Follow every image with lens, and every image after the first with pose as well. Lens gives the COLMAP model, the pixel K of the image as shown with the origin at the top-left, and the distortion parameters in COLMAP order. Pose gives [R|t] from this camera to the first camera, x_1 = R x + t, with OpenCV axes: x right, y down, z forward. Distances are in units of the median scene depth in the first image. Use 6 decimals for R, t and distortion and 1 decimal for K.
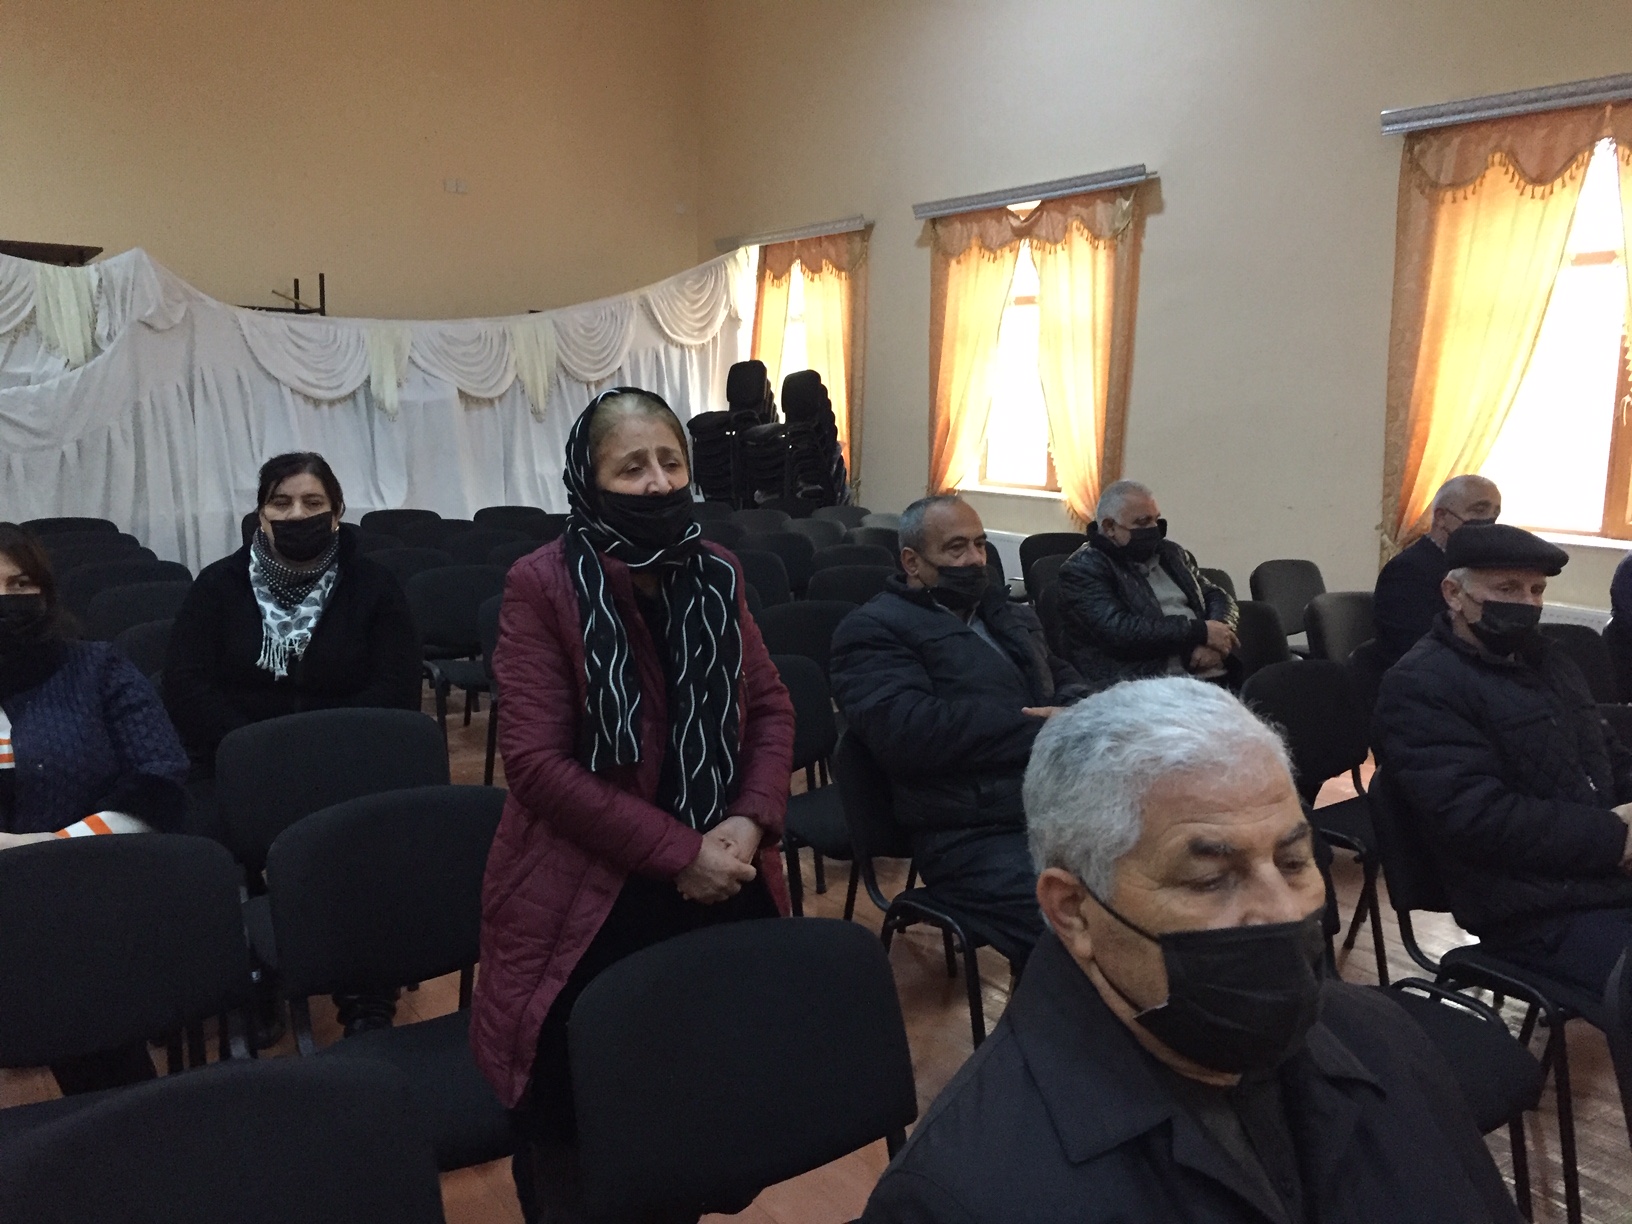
lens RADIAL K [[1393.4, 0, 812.8], [0, 1393.4, 646.1], [0, 0, 1]] dist [0.074565, -0.120578]
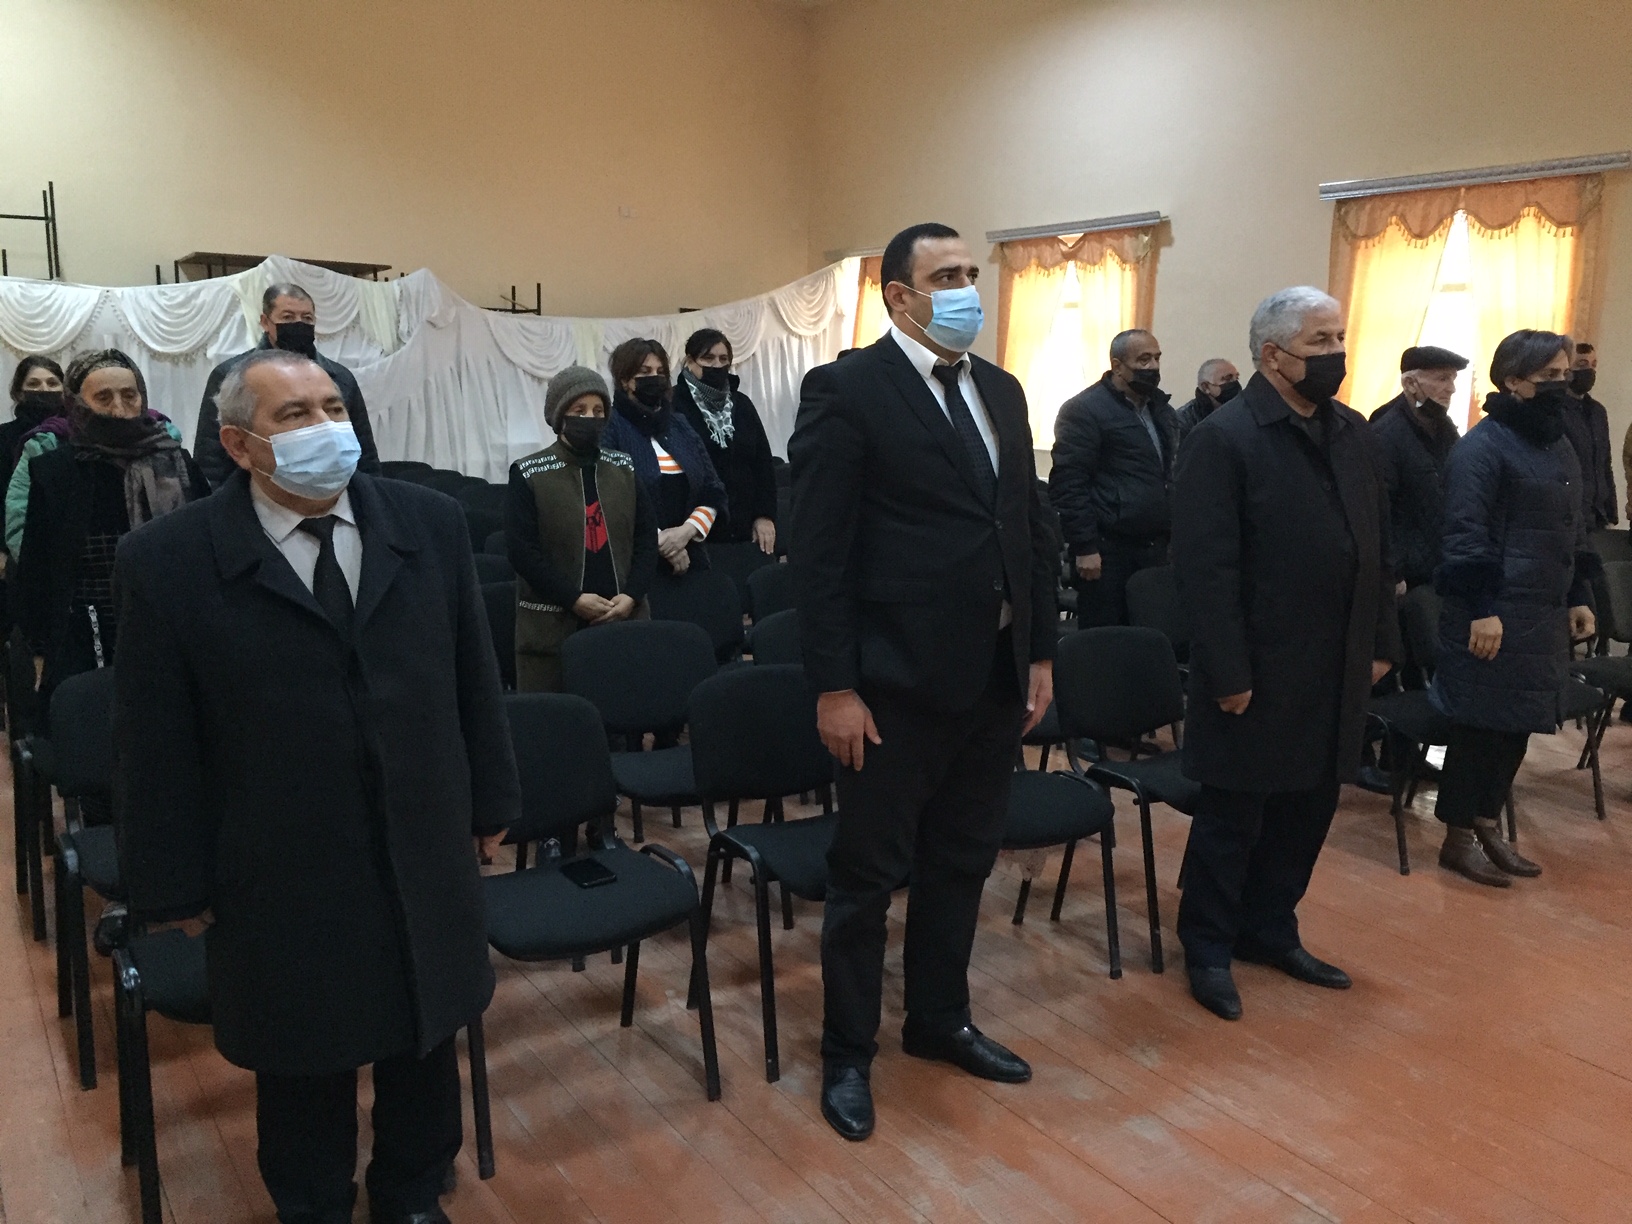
lens RADIAL K [[1394.3, 0, 823.1], [0, 1394.3, 613.4], [0, 0, 1]] dist [0.092014, -0.136364]
pose [[0.999816, 0.006798, -0.017924, -0.059190], [-0.006879, 0.999967, -0.004427, 0.054543], [0.017893, 0.004549, 0.999830, -0.342391]]
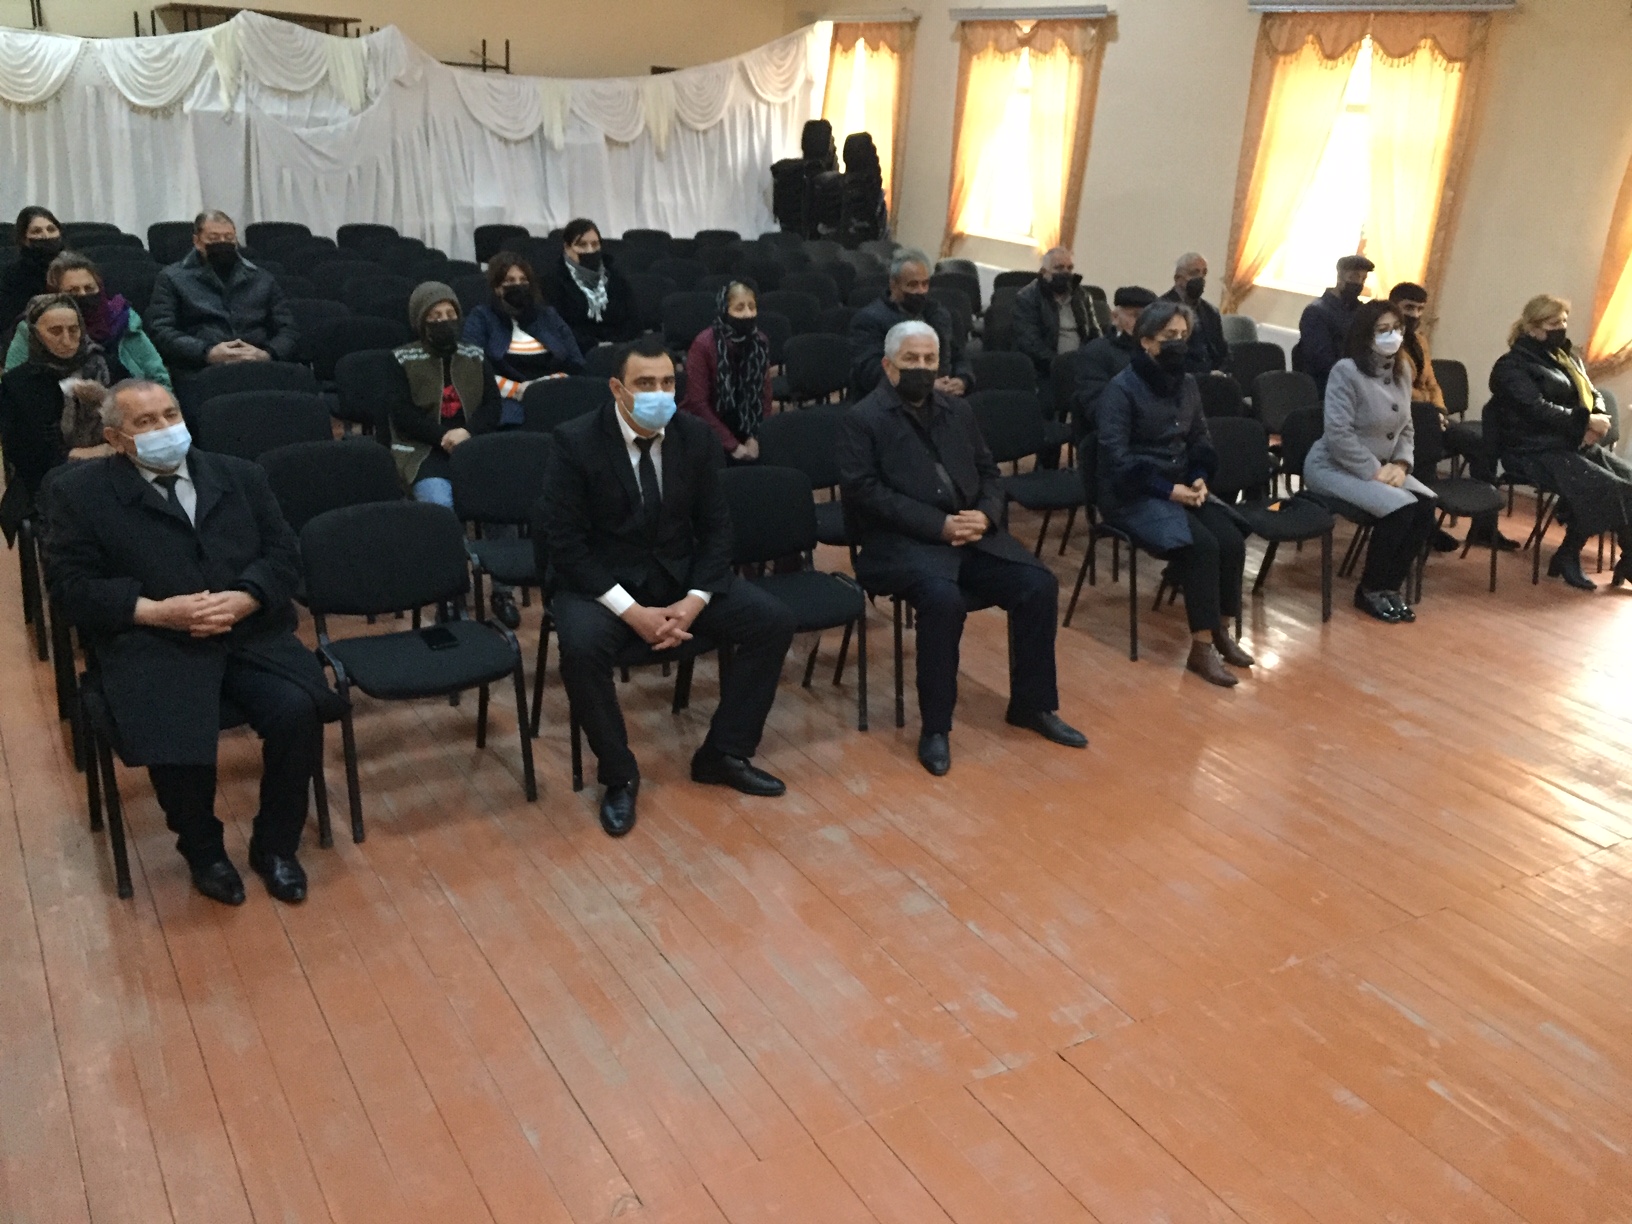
lens RADIAL K [[1394.3, 0, 823.1], [0, 1394.3, 613.4], [0, 0, 1]] dist [0.092014, -0.136364]
pose [[0.998084, 0.058951, -0.018776, 0.011528], [-0.054688, 0.982549, 0.177784, 0.019396], [0.028929, -0.176417, 0.983890, -0.452623]]
